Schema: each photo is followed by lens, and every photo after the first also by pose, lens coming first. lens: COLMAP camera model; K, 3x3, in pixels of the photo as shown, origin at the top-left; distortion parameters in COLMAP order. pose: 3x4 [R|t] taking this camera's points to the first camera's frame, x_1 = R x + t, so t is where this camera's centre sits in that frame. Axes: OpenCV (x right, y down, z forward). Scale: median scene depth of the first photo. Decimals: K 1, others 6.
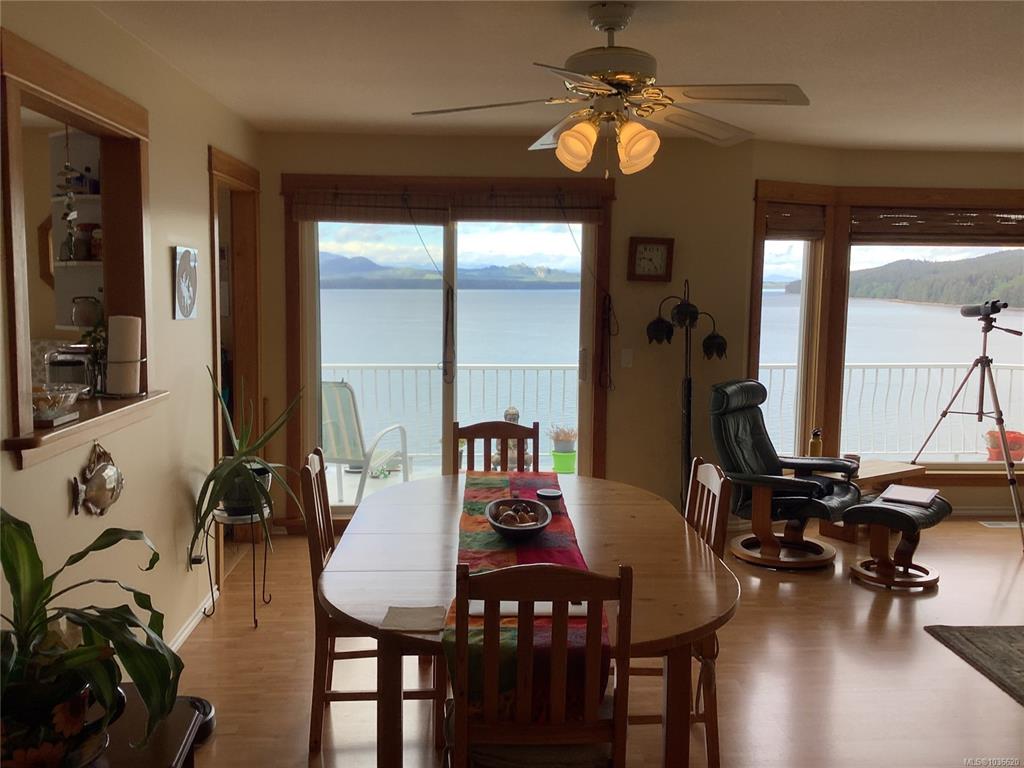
lens RADIAL K [[927.3, 0, 497.0], [0, 927.3, 392.6], [0, 0, 1]] dist [0.036574, 0.000000]
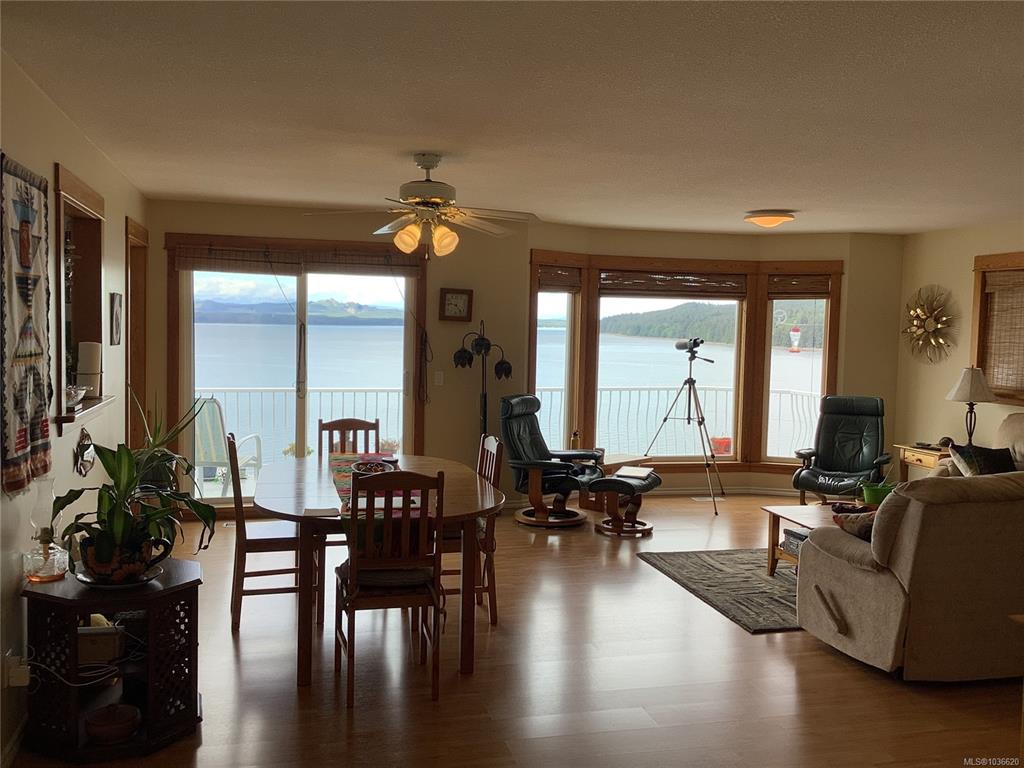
lens RADIAL K [[927.3, 0, 508.3], [0, 927.3, 387.8], [0, 0, 1]] dist [0.036574, 0.000000]
pose [[0.977006, -0.002305, 0.213198, -0.047659], [0.011679, 0.999019, -0.042719, 0.034887], [-0.212890, 0.044227, 0.976075, -0.324839]]
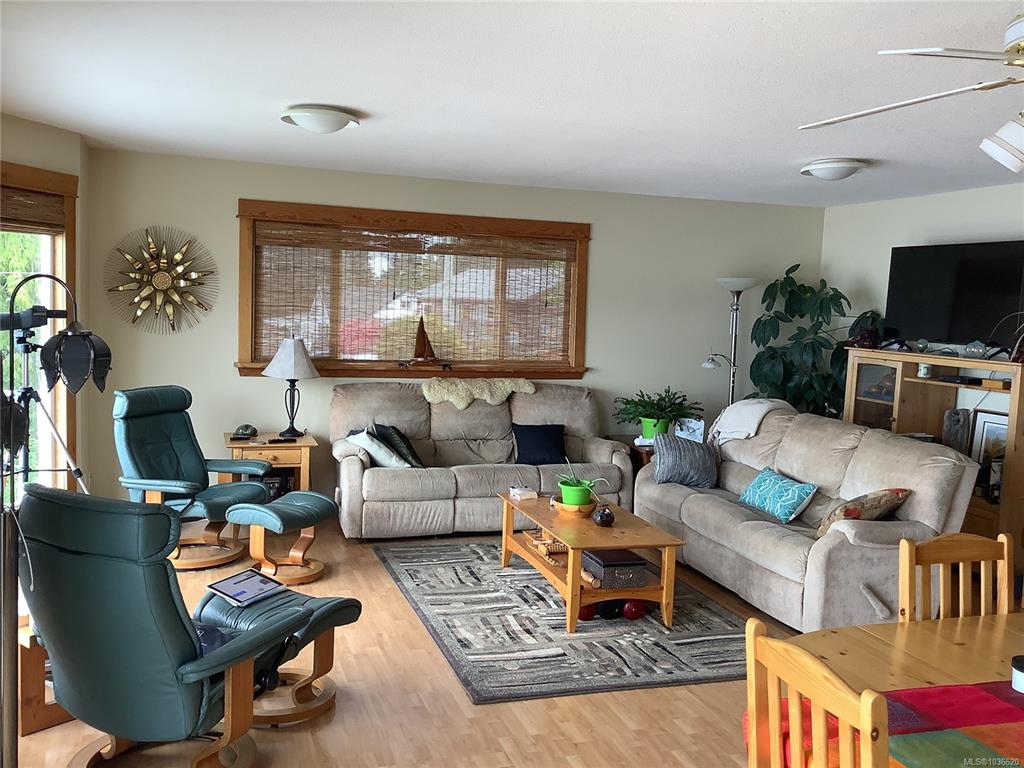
lens RADIAL K [[927.3, 0, 504.8], [0, 927.3, 393.2], [0, 0, 1]] dist [0.036574, 0.000000]
pose [[-0.285044, -0.112853, 0.951848, -0.359801], [0.070403, 0.987897, 0.138210, -0.186861], [-0.955925, 0.106409, -0.273649, 1.518258]]
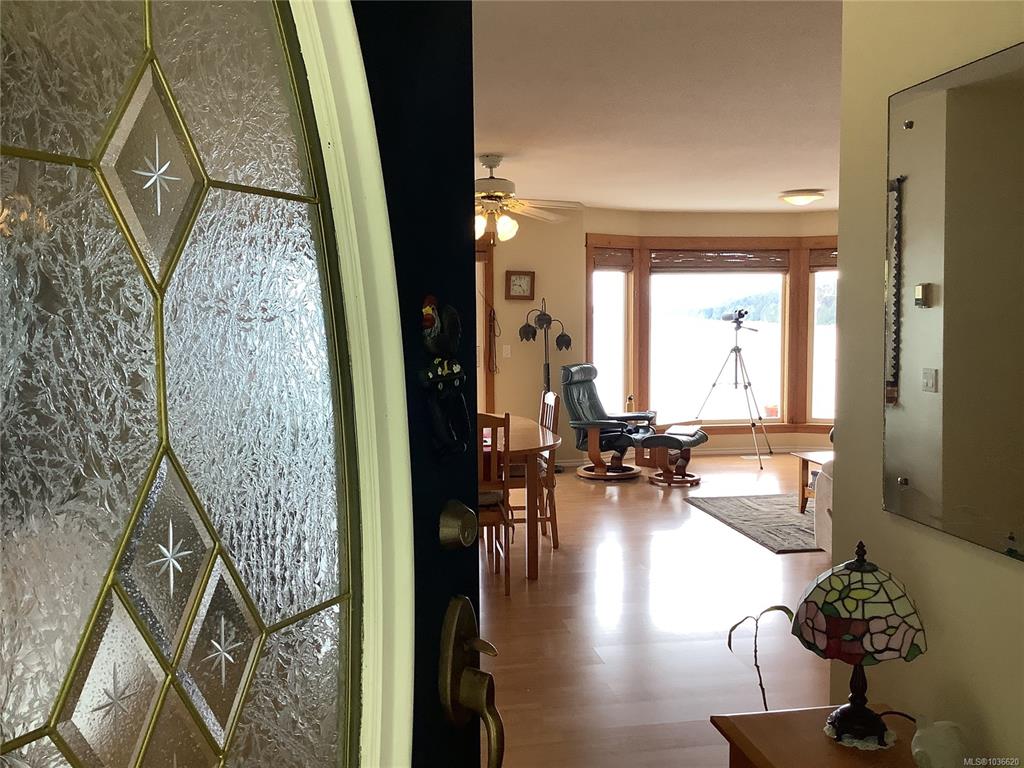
lens RADIAL K [[927.3, 0, 510.6], [0, 927.3, 381.2], [0, 0, 1]] dist [0.036574, 0.000000]
pose [[0.989787, -0.027020, 0.139969, -0.065397], [0.032792, 0.998697, -0.039098, 0.071025], [-0.138730, 0.043289, 0.989384, -0.487081]]
